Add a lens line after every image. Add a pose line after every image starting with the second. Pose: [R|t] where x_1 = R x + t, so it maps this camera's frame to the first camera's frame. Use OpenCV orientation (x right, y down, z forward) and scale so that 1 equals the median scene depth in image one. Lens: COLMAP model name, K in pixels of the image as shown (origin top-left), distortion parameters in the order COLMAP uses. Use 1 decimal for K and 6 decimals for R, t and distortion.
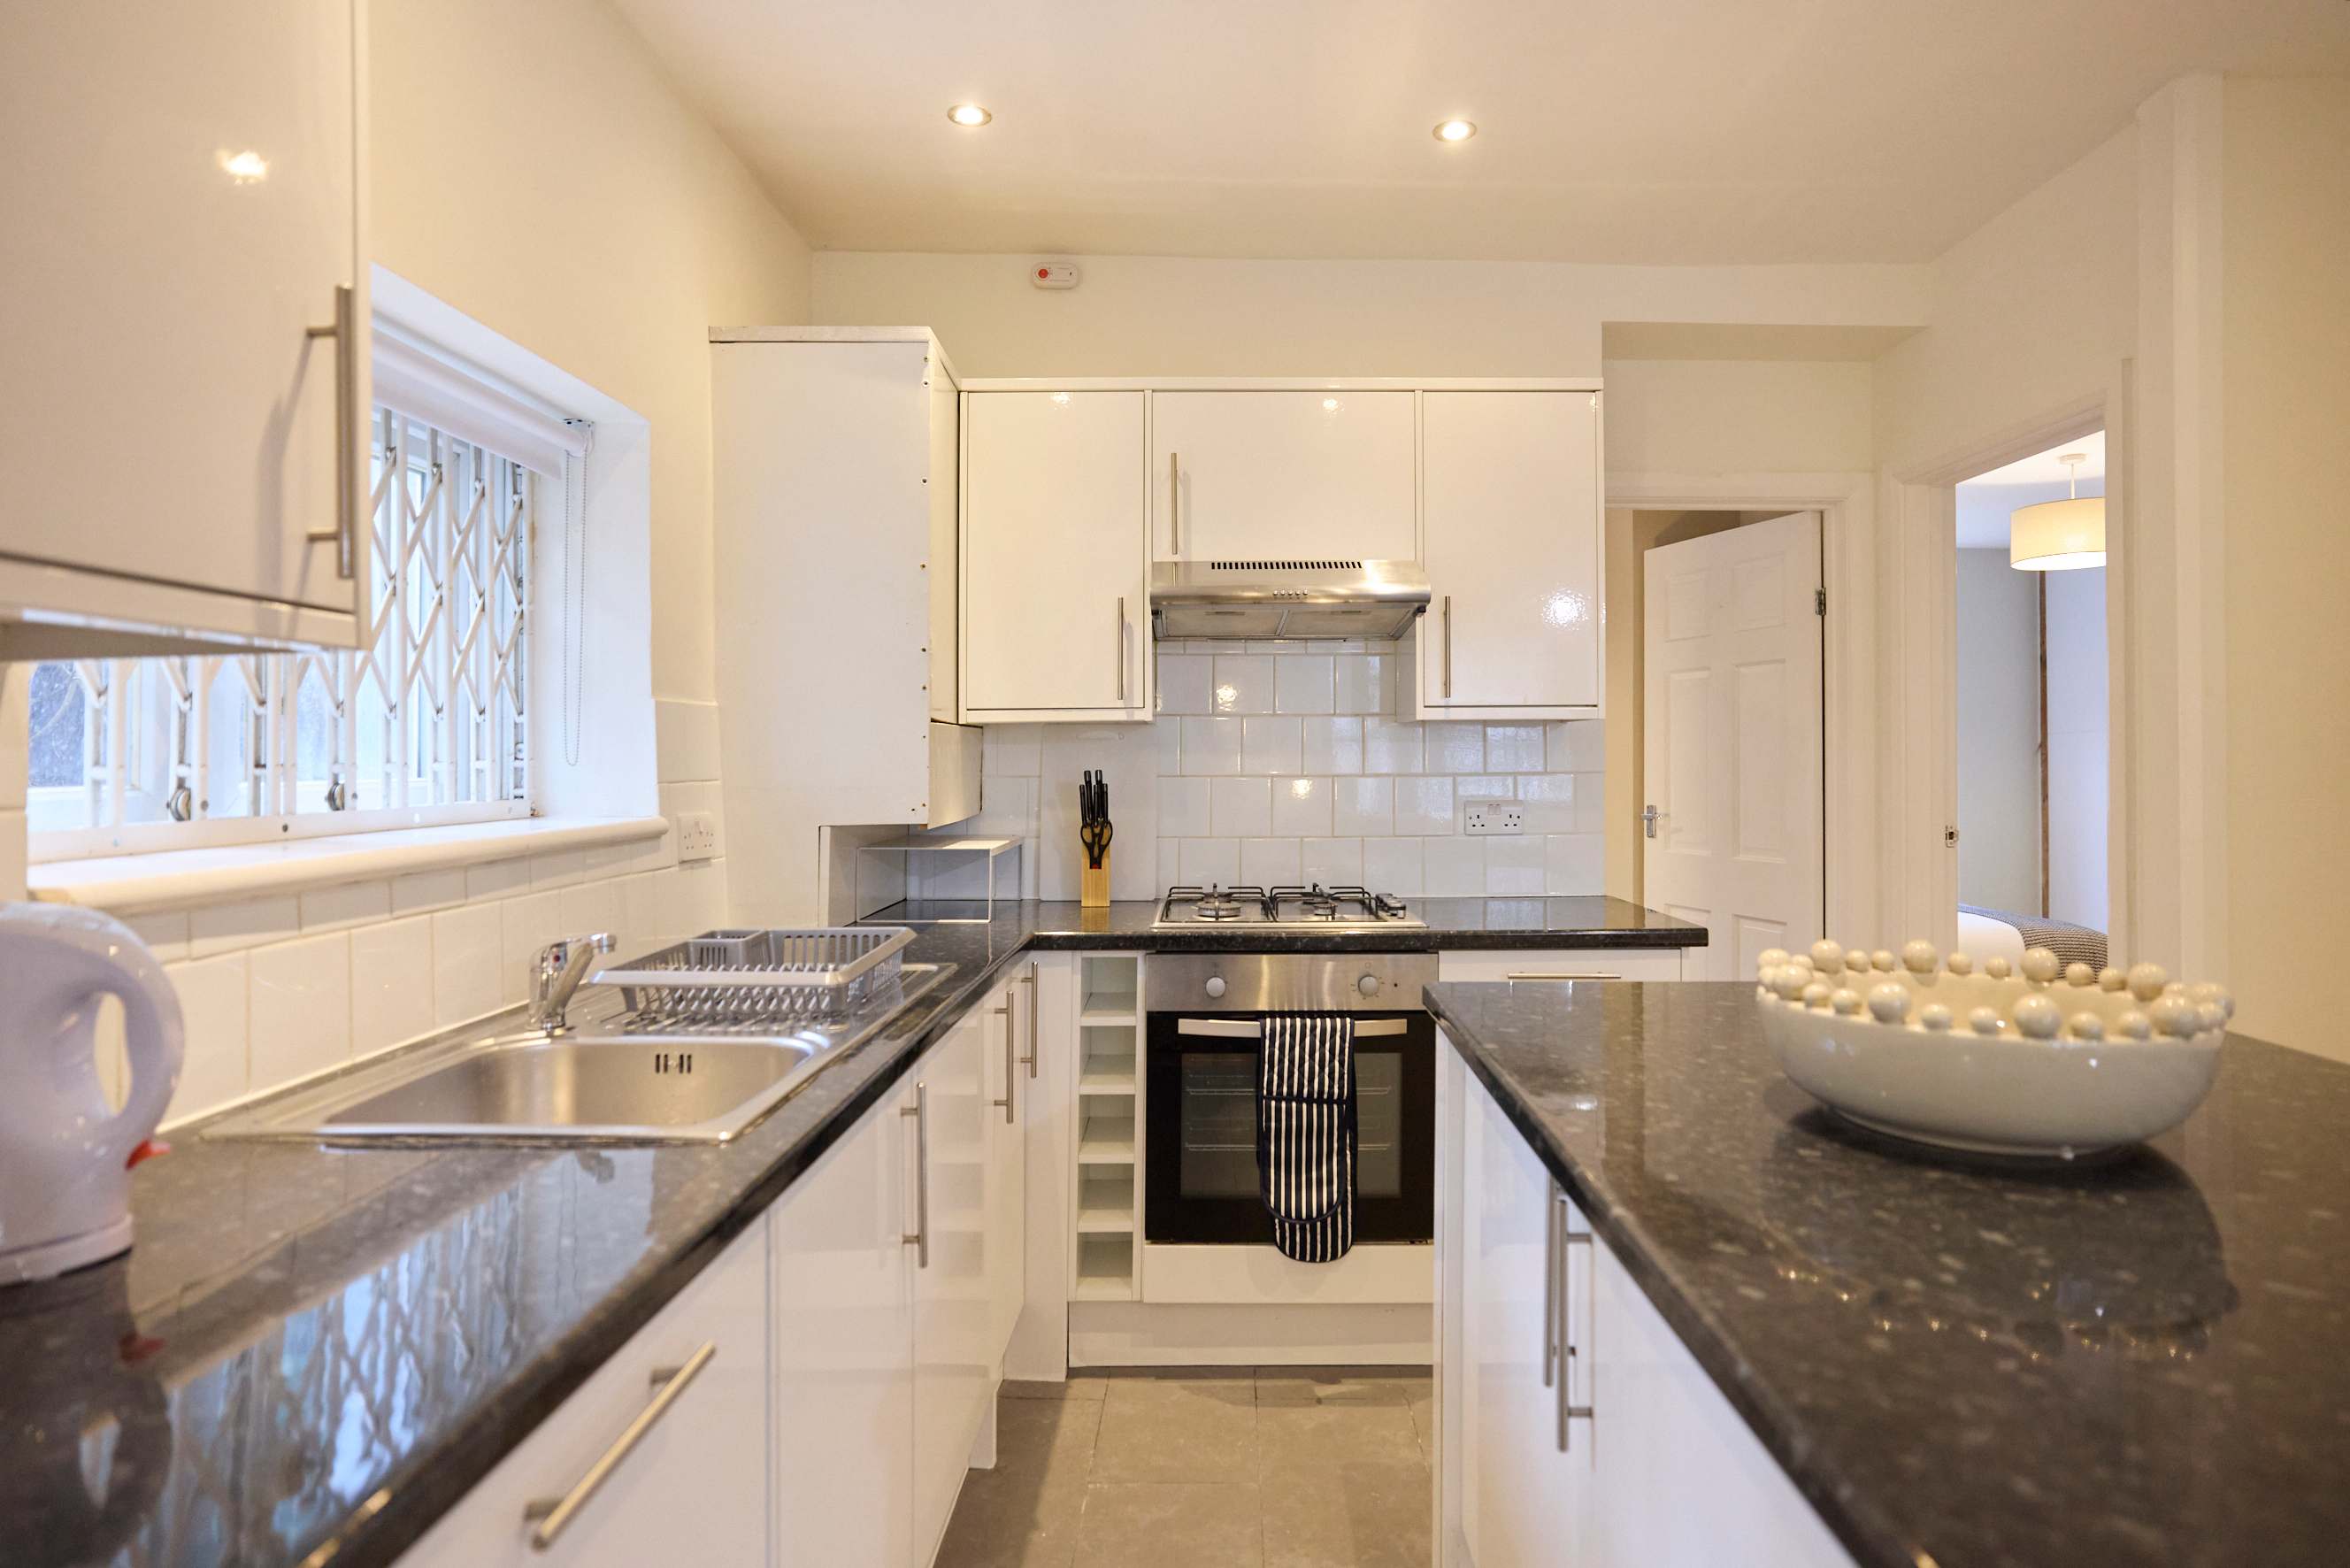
lens RADIAL K [[1280.8, 0, 1197.7], [0, 1280.8, 752.6], [0, 0, 1]] dist [-0.025820, 0.007098]
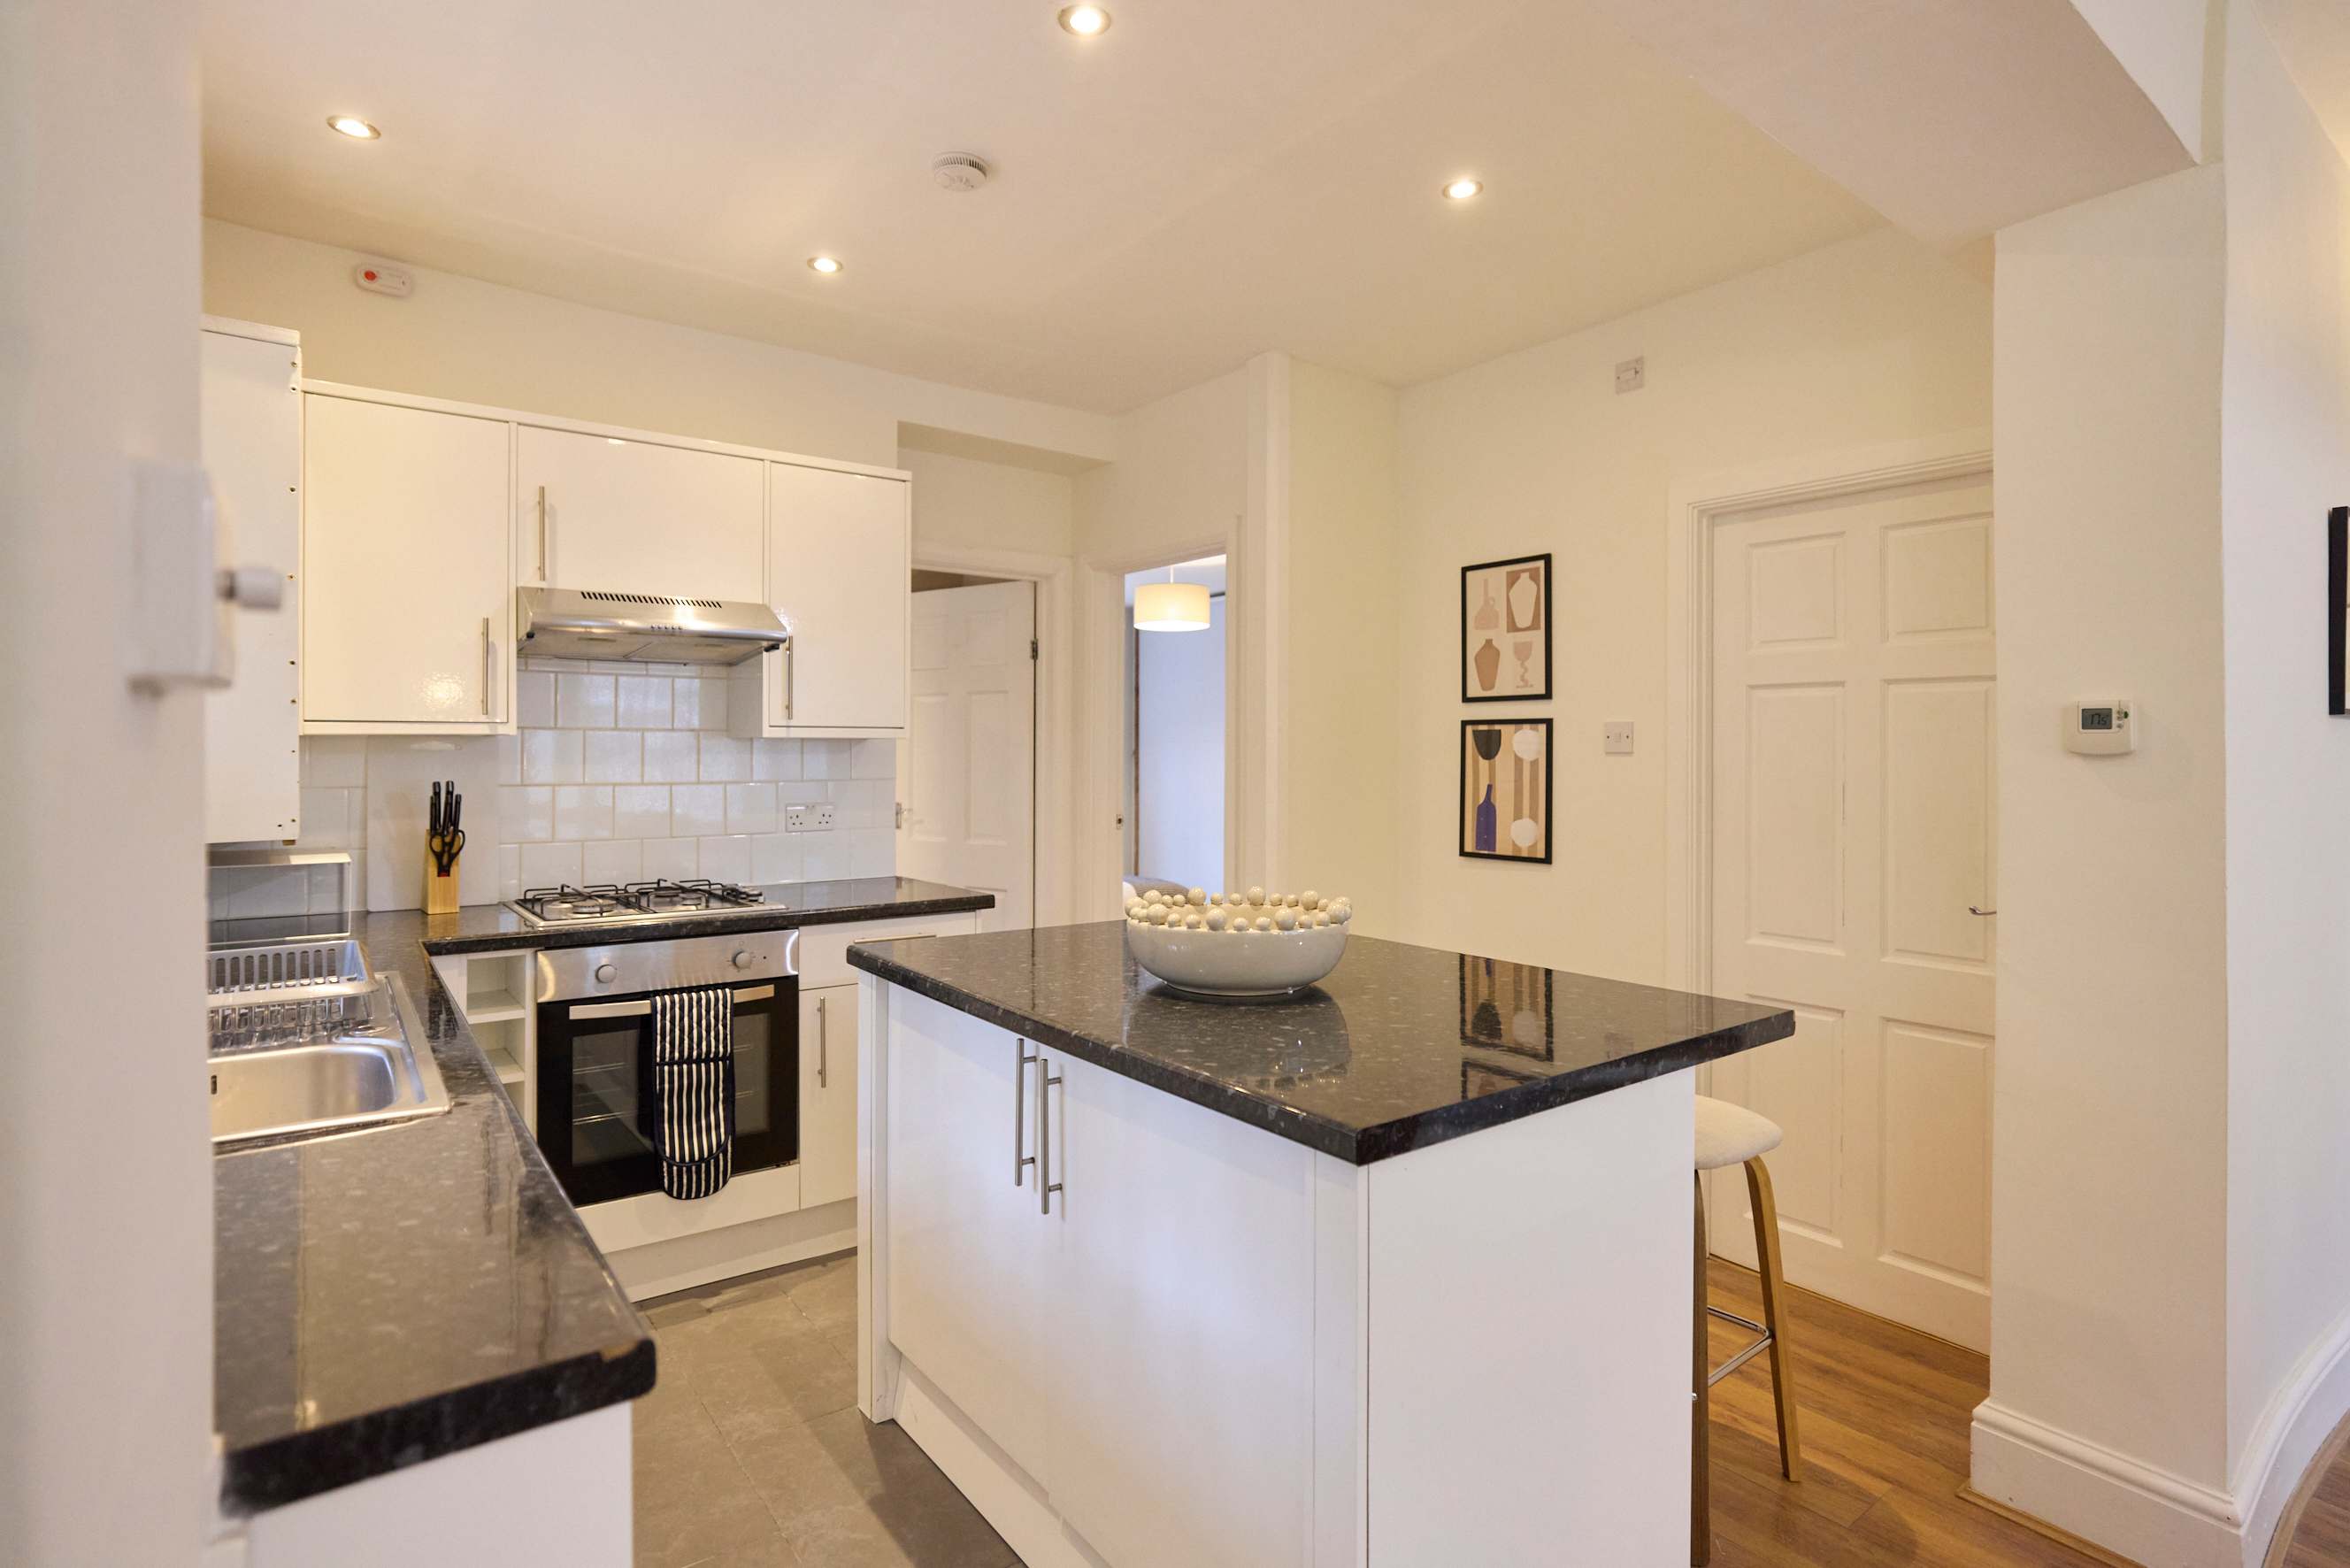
lens RADIAL K [[1166.7, 0, 1180.8], [0, 1166.7, 782.8], [0, 0, 1]] dist [-0.019430, 0.000308]
pose [[0.795528, -0.008497, 0.605858, -0.198858], [-0.008714, 0.999638, 0.025462, -0.015747], [-0.605855, -0.025535, 0.795165, -0.113542]]
